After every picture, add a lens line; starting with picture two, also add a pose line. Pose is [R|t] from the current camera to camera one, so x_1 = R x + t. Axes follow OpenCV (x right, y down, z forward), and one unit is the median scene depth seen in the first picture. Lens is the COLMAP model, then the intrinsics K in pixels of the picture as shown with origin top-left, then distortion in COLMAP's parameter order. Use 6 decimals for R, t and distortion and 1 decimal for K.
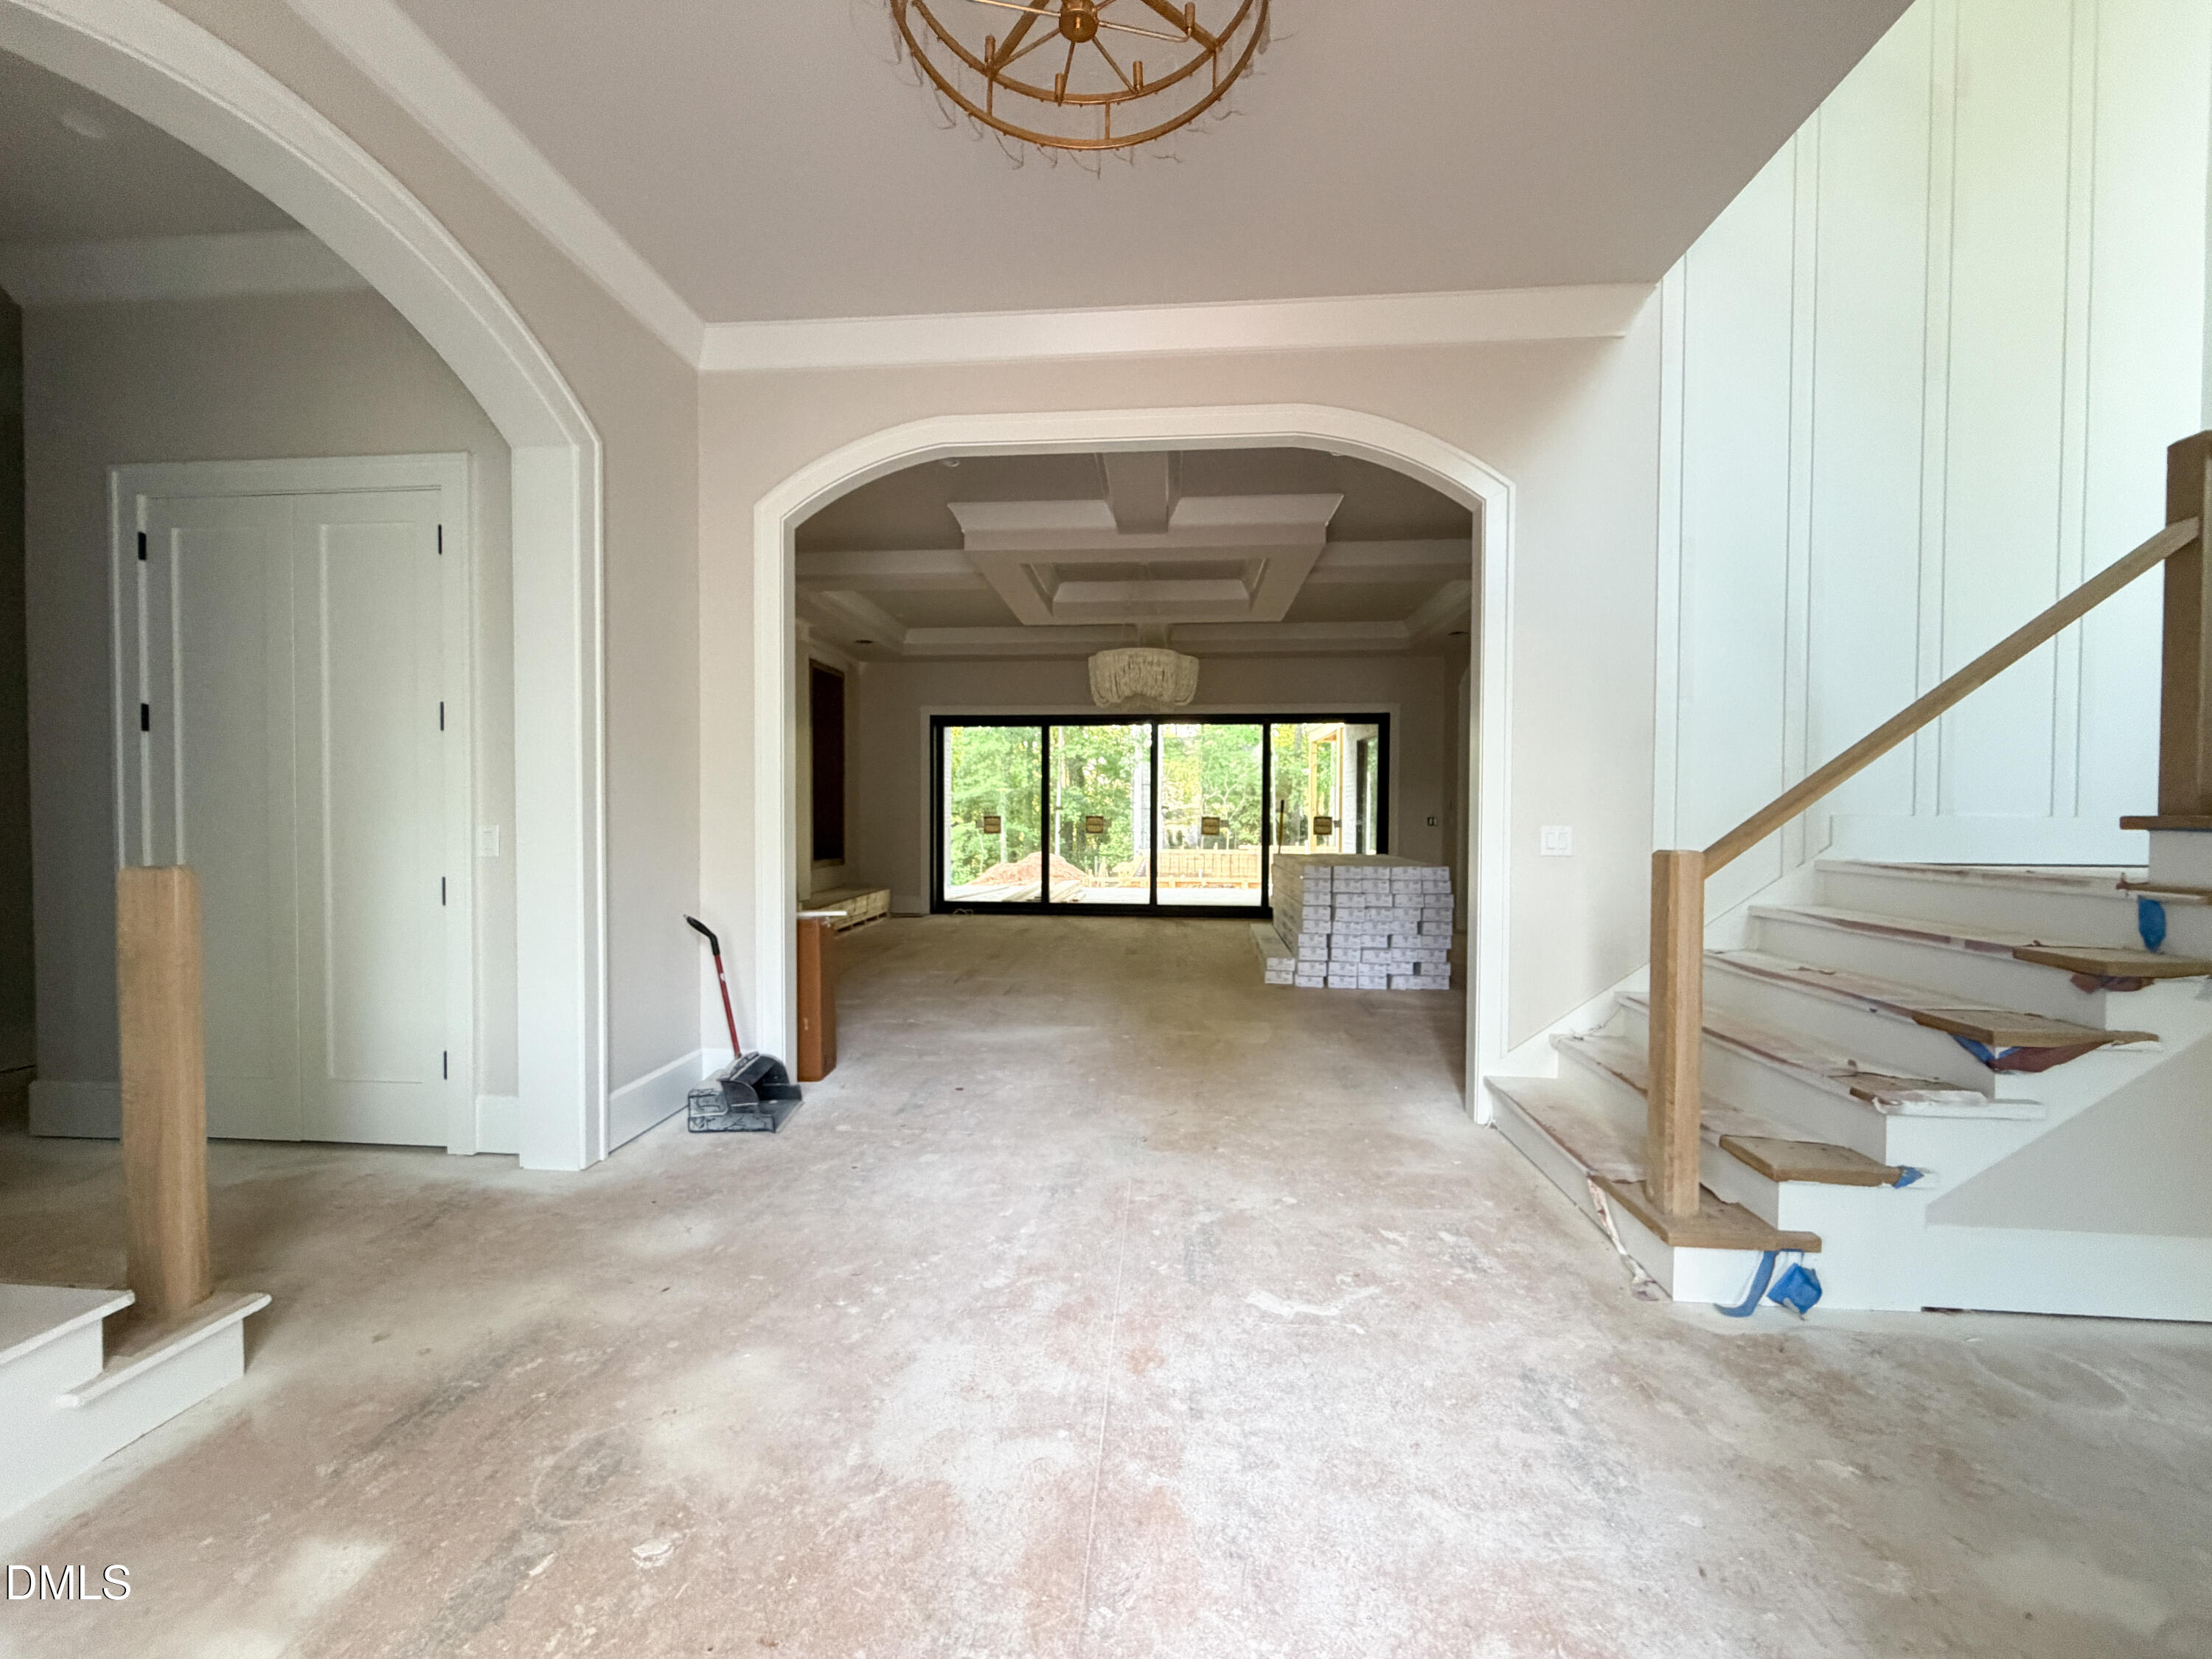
lens RADIAL K [[882.3, 0, 1103.5], [0, 882.3, 813.4], [0, 0, 1]] dist [0.002053, -0.000490]
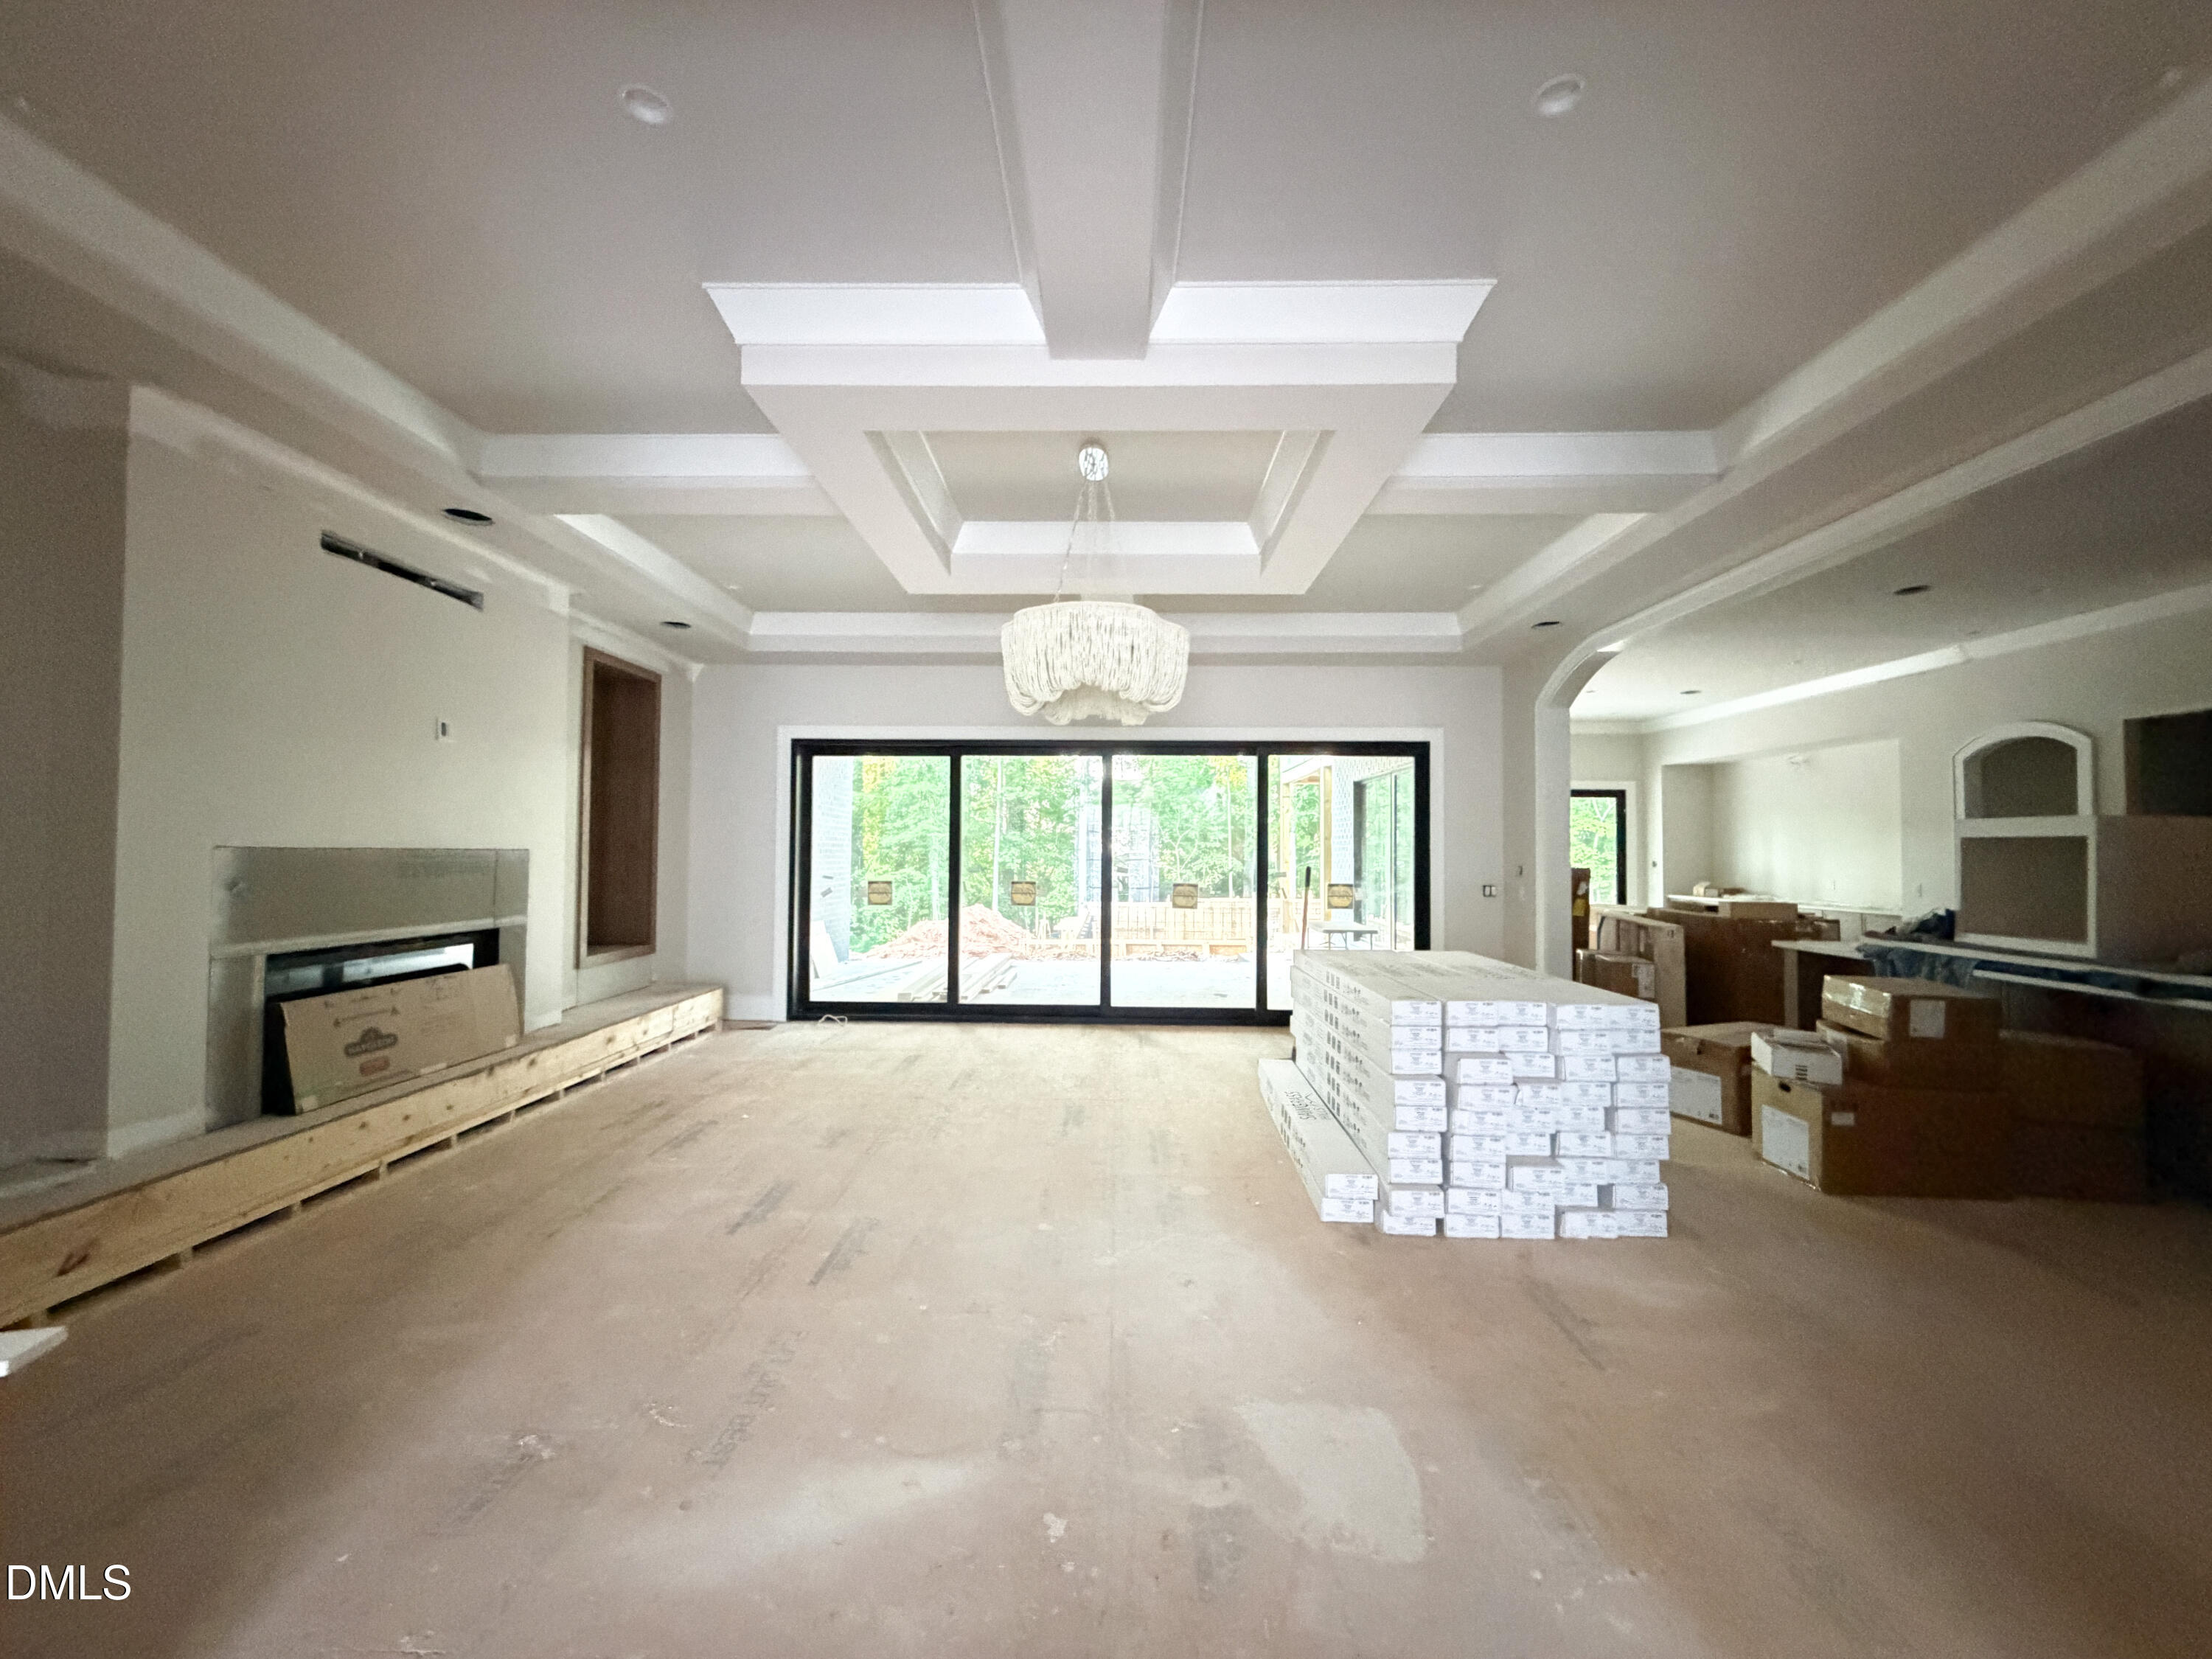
lens RADIAL K [[882.3, 0, 1096.5], [0, 882.3, 833.8], [0, 0, 1]] dist [0.002053, -0.000490]
pose [[0.998486, 0.004504, 0.054824, 0.011496], [-0.003087, 0.999659, -0.025920, -0.020581], [-0.054923, 0.025712, 0.998160, 0.335680]]
